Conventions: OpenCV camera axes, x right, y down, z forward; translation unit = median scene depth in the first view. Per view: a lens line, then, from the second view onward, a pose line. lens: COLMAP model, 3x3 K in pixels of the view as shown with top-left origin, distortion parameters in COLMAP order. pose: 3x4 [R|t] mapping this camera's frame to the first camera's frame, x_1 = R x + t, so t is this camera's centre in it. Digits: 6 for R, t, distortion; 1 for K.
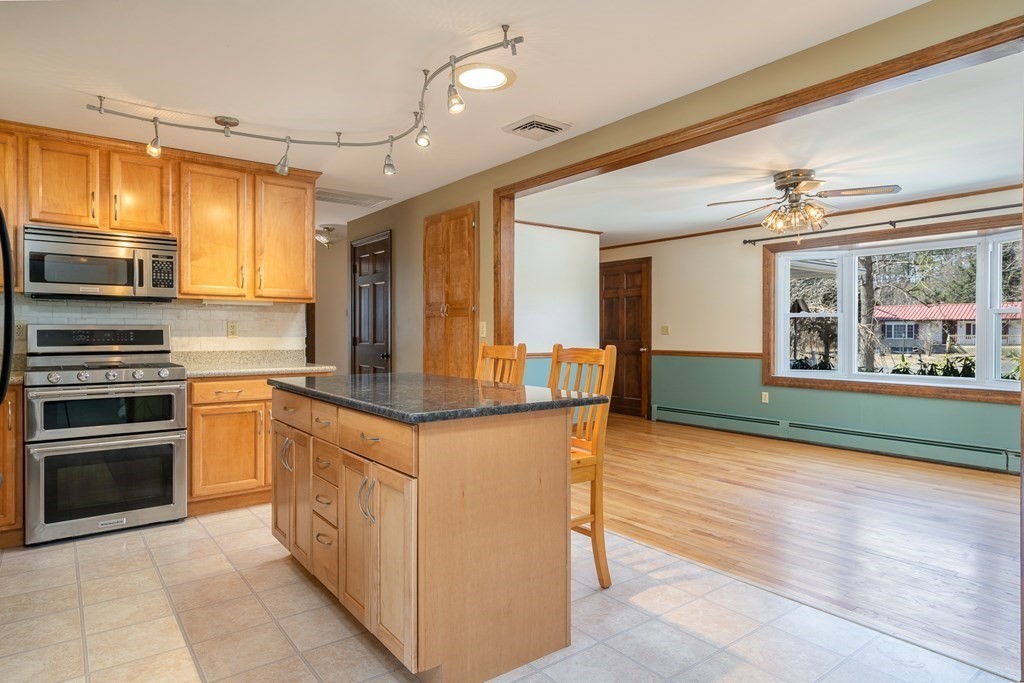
lens RADIAL K [[589.8, 0, 512.0], [0, 589.8, 341.5], [0, 0, 1]] dist [0.001331, 0.000578]
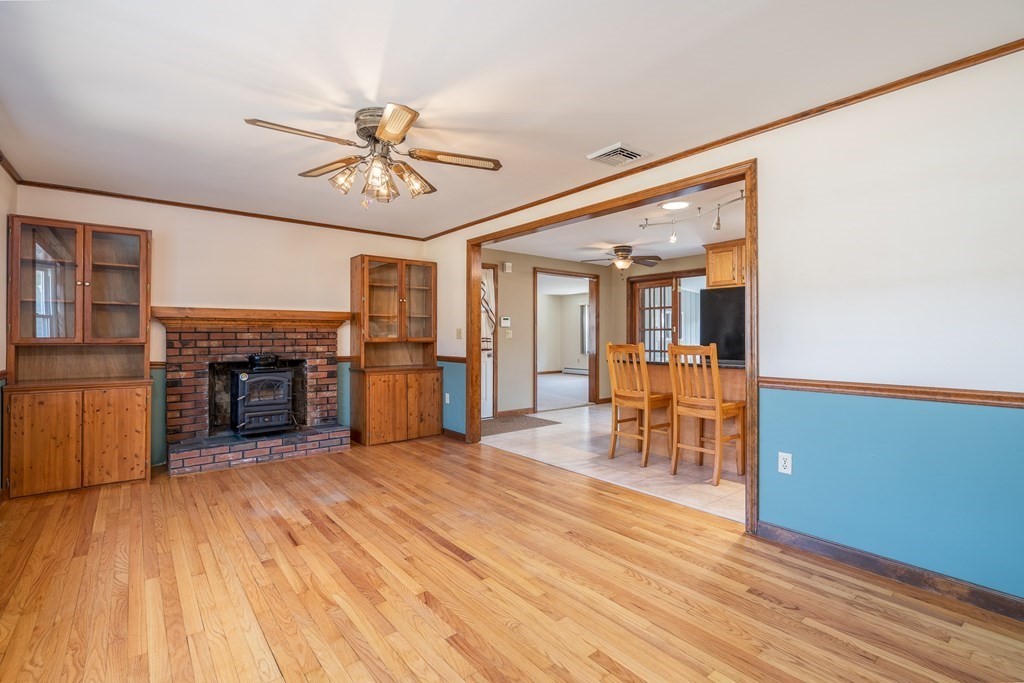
lens RADIAL K [[468.8, 0, 512.0], [0, 468.8, 341.5], [0, 0, 1]] dist [0.000022, 0.000786]
pose [[-0.999875, -0.001050, -0.015746, 0.341420], [-0.001444, 0.999687, 0.024988, -0.025033], [0.015715, 0.025008, -0.999564, 1.675870]]
